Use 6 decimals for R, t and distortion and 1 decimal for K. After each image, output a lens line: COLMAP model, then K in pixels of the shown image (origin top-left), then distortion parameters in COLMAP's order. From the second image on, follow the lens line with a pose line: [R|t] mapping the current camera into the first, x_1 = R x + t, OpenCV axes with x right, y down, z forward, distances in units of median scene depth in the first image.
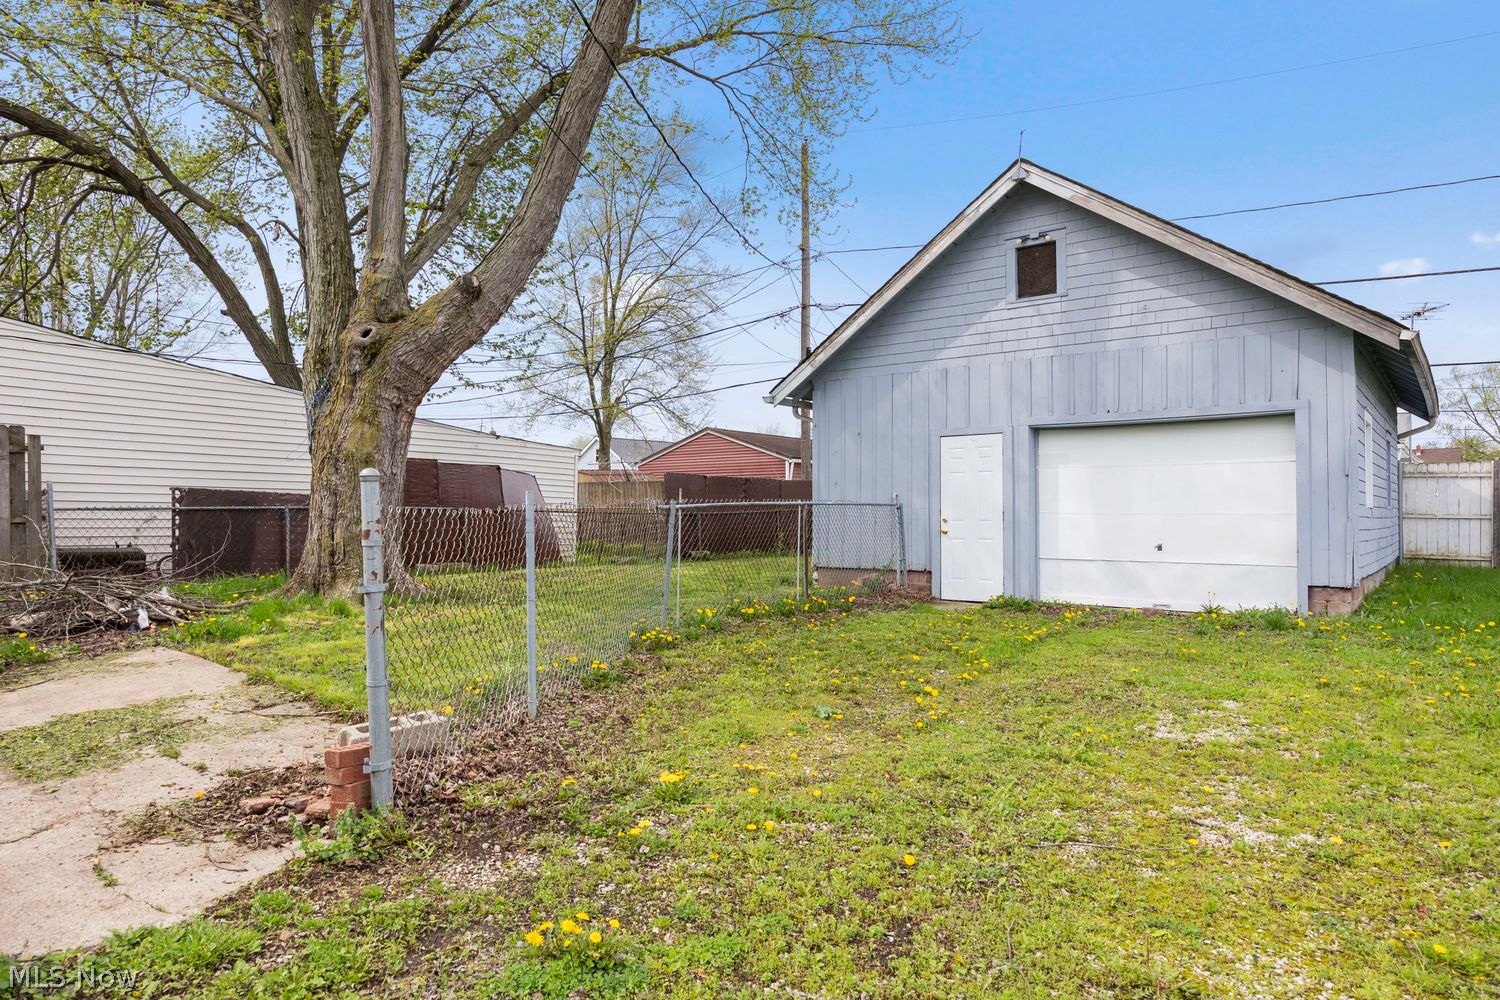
lens RADIAL K [[917.0, 0, 751.8], [0, 917.0, 503.4], [0, 0, 1]] dist [-0.007041, 0.001339]
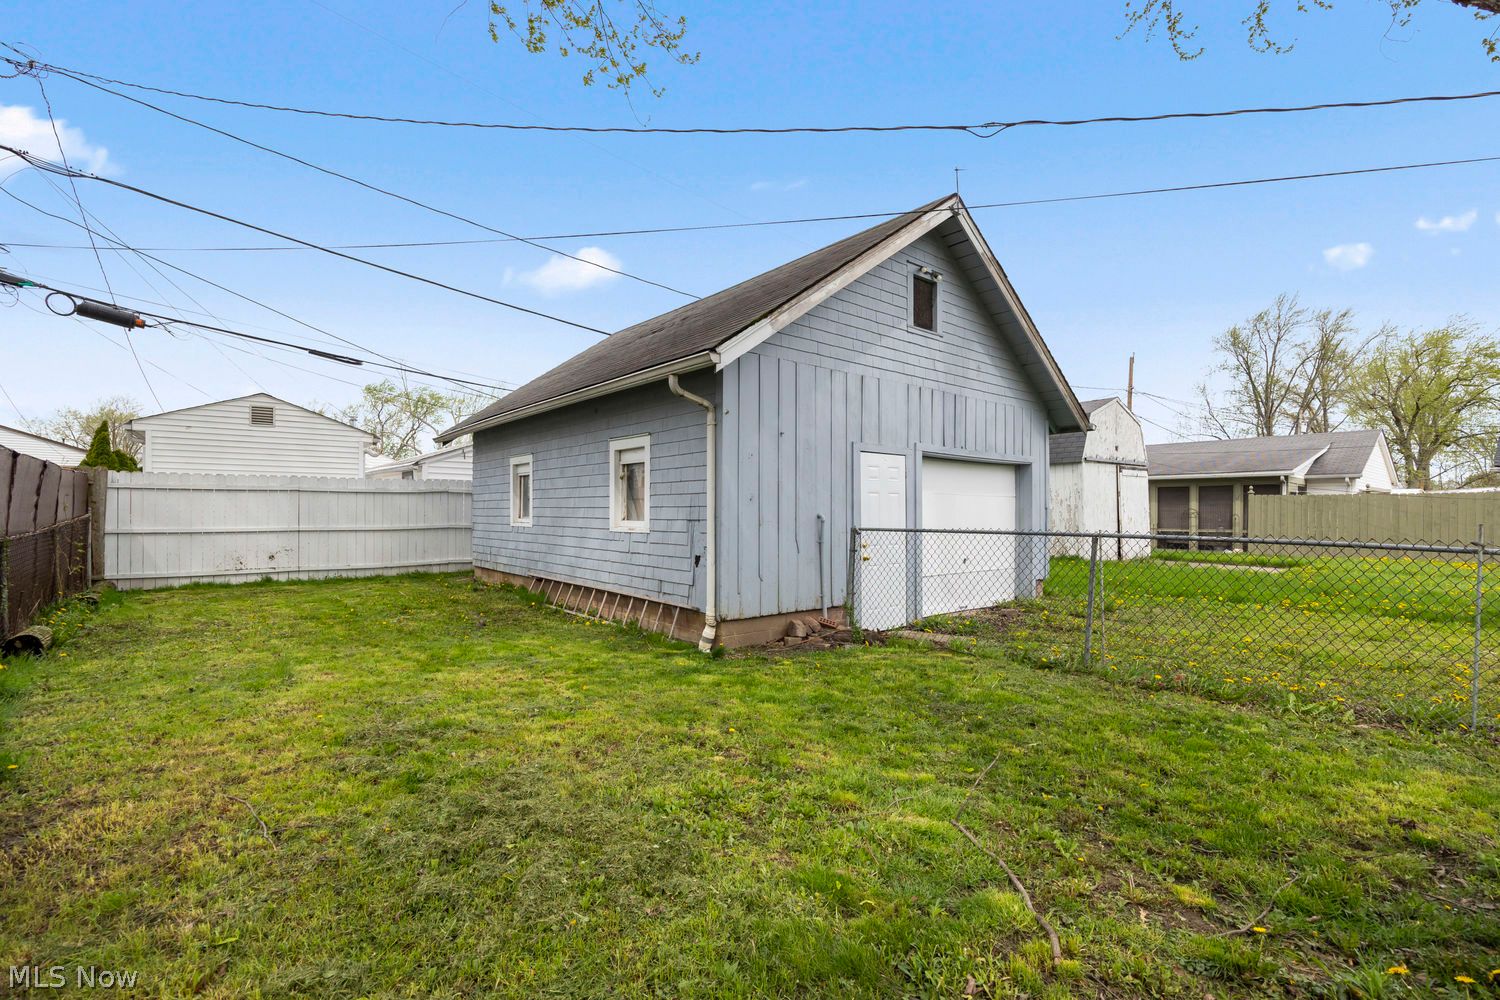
lens RADIAL K [[672.8, 0, 753.0], [0, 672.8, 514.0], [0, 0, 1]] dist [-0.011863, 0.000507]
pose [[0.212010, 0.000071, 0.977268, -0.490555], [-0.016921, 0.999850, 0.003598, -0.013676], [-0.977121, -0.017299, 0.211979, 1.045267]]
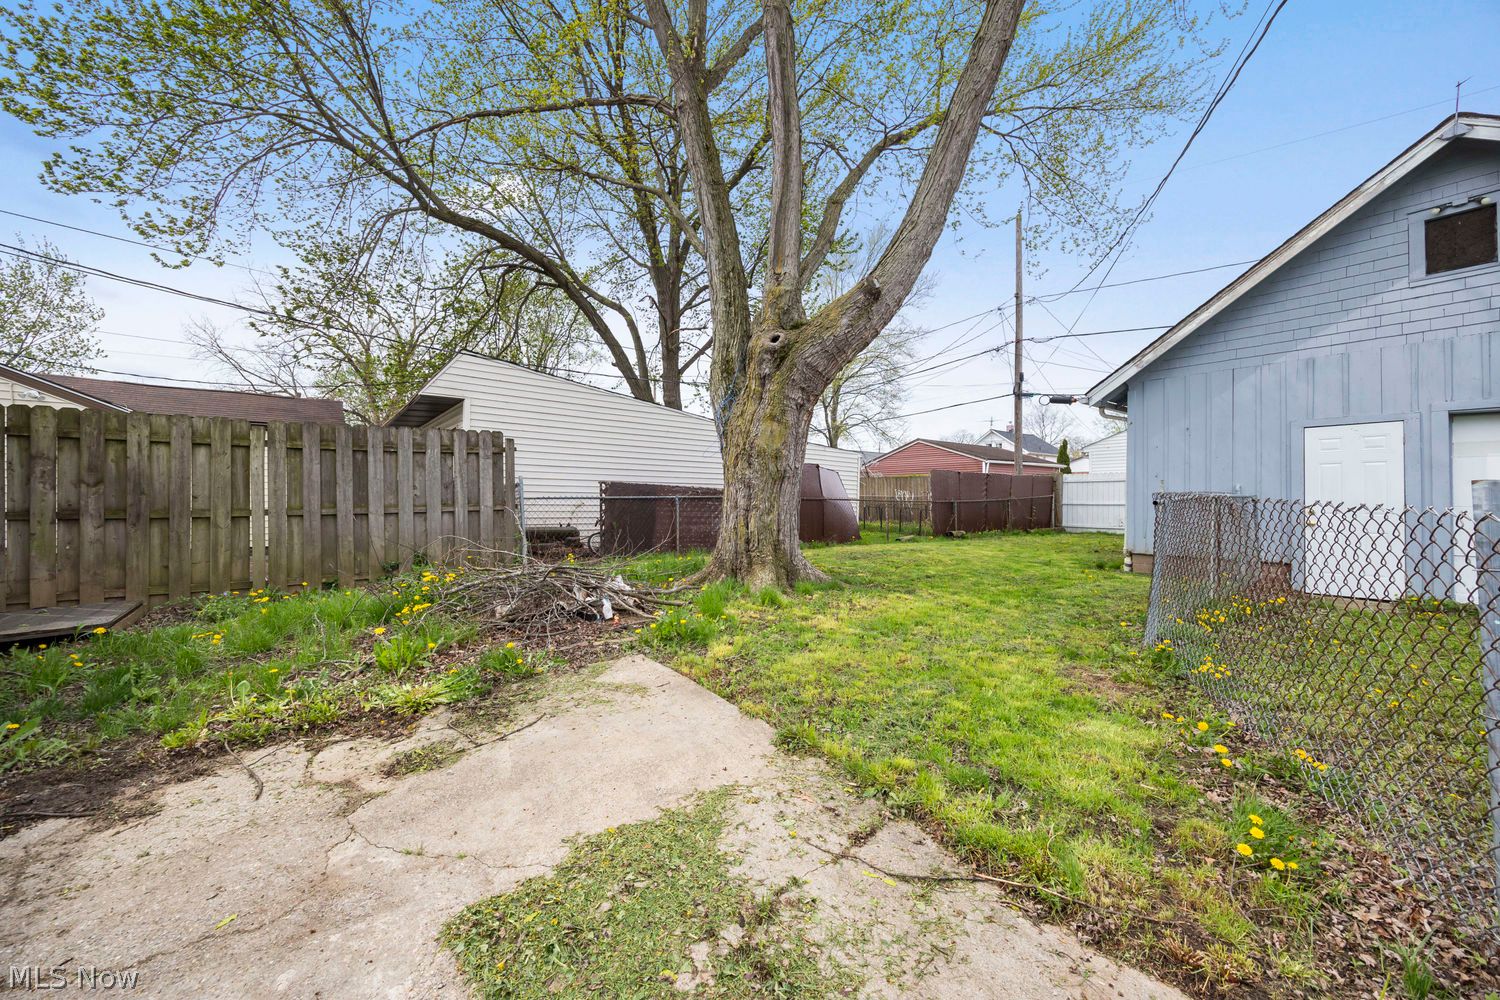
lens RADIAL K [[570.3, 0, 753.9], [0, 570.3, 493.1], [0, 0, 1]] dist [-0.000730, -0.000471]
pose [[0.969587, 0.002287, -0.244736, -0.236354], [-0.001585, 0.999994, 0.003064, -0.003918], [0.244741, -0.002583, 0.969585, 0.284513]]
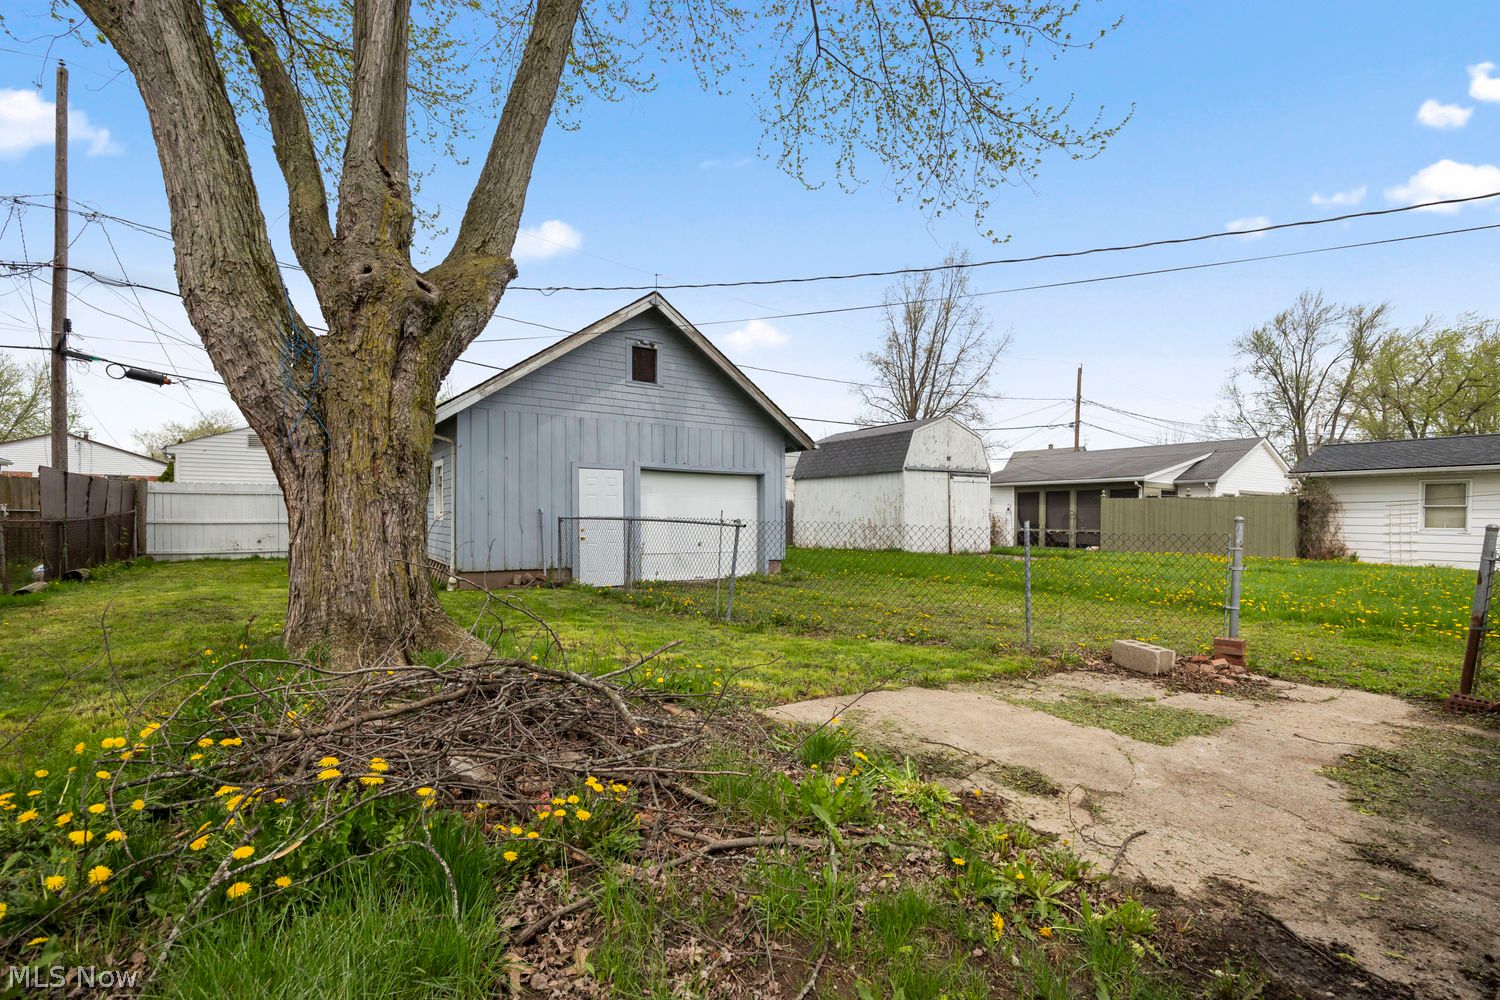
lens RADIAL K [[672.8, 0, 747.7], [0, 672.8, 529.5], [0, 0, 1]] dist [-0.011863, 0.000507]
pose [[0.305170, -0.013644, 0.952200, -0.719672], [-0.019043, 0.999610, 0.020426, -0.007265], [-0.952107, -0.024366, 0.304791, 0.498292]]
